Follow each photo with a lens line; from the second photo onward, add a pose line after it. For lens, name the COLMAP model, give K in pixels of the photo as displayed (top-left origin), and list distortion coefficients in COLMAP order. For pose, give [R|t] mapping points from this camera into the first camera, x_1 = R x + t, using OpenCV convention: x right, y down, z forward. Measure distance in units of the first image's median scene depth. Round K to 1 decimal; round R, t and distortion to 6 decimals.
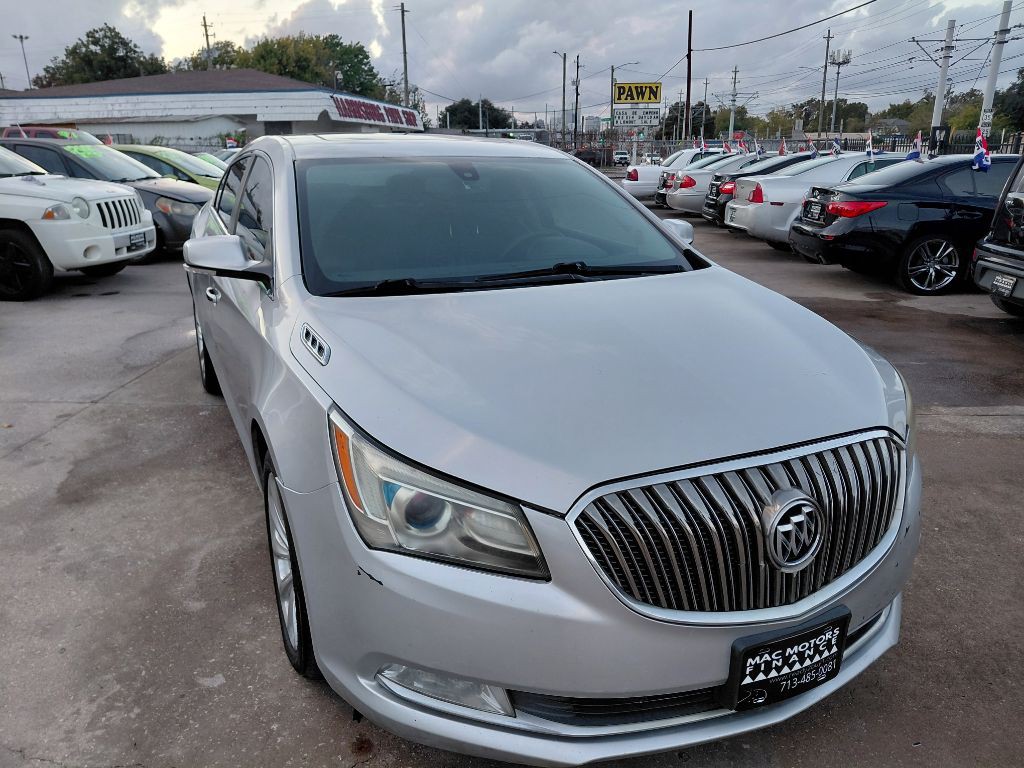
lens RADIAL K [[770.9, 0, 533.8], [0, 770.9, 381.5], [0, 0, 1]] dist [0.010430, -0.033949]
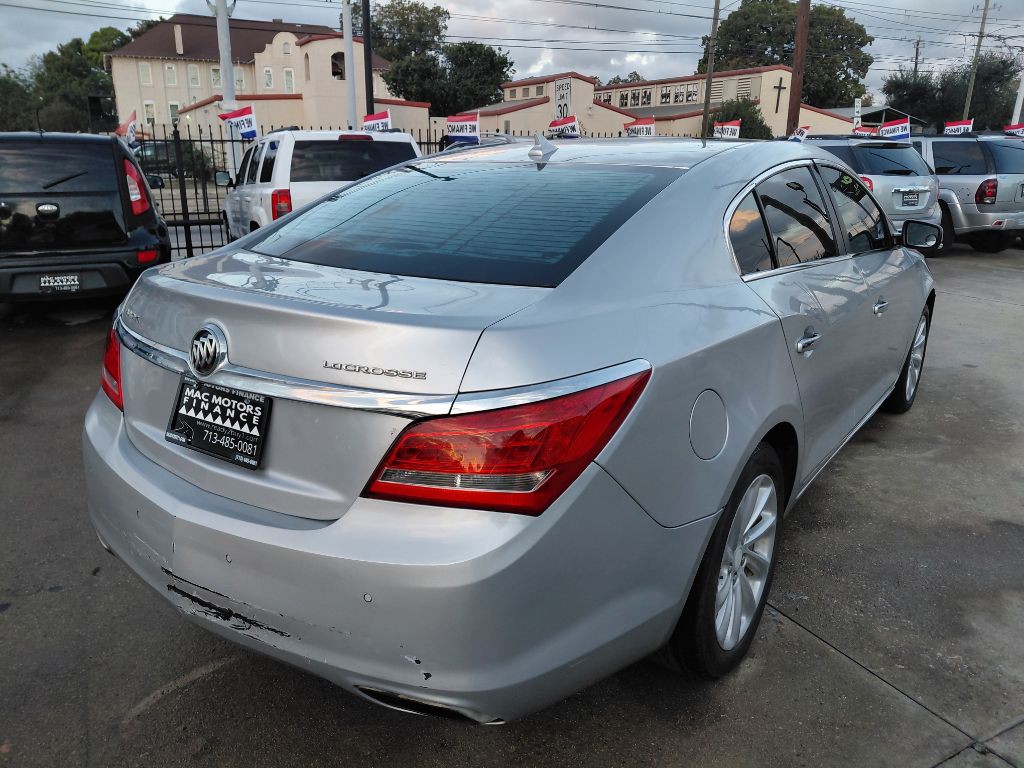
lens RADIAL K [[769.8, 0, 528.5], [0, 769.8, 380.5], [0, 0, 1]] dist [0.005756, -0.024001]
pose [[-0.485159, -0.250593, 0.837749, -1.138361], [0.244426, 0.881001, 0.405083, -0.573345], [-0.839569, 0.401298, -0.366175, 1.936509]]
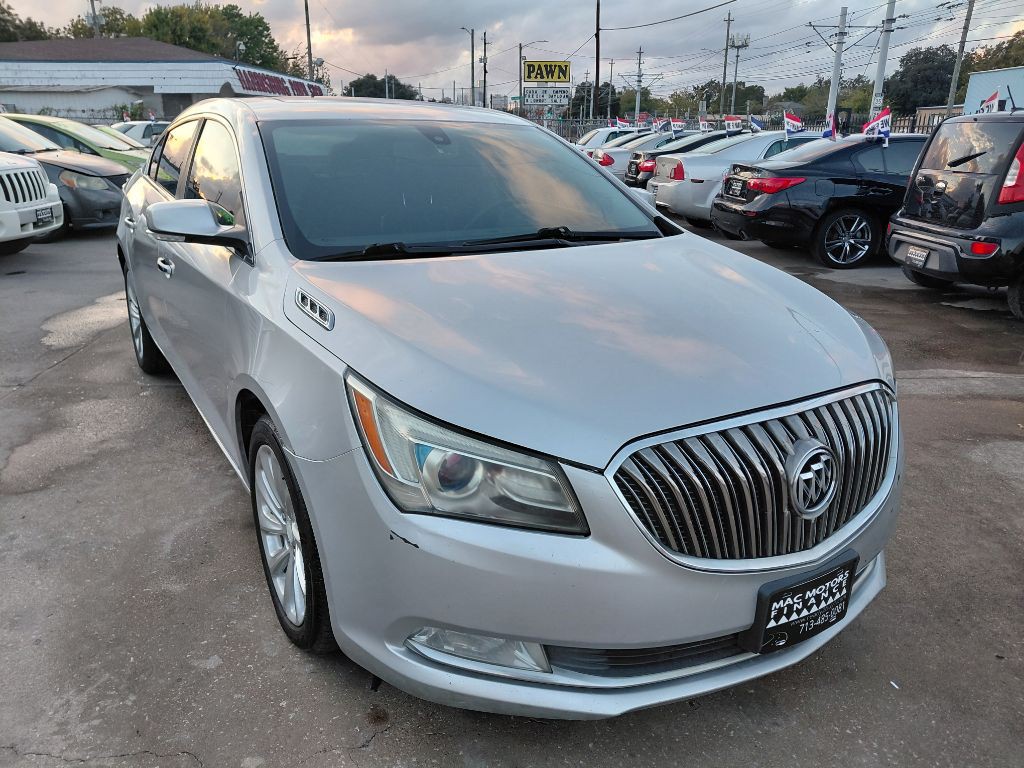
lens RADIAL K [[769.8, 0, 528.5], [0, 769.8, 380.5], [0, 0, 1]] dist [0.005756, -0.024001]
pose [[0.993874, -0.023048, 0.108090, -0.086246], [0.020466, 0.999480, 0.024934, 0.015302], [-0.108609, -0.022569, 0.993828, 0.007104]]
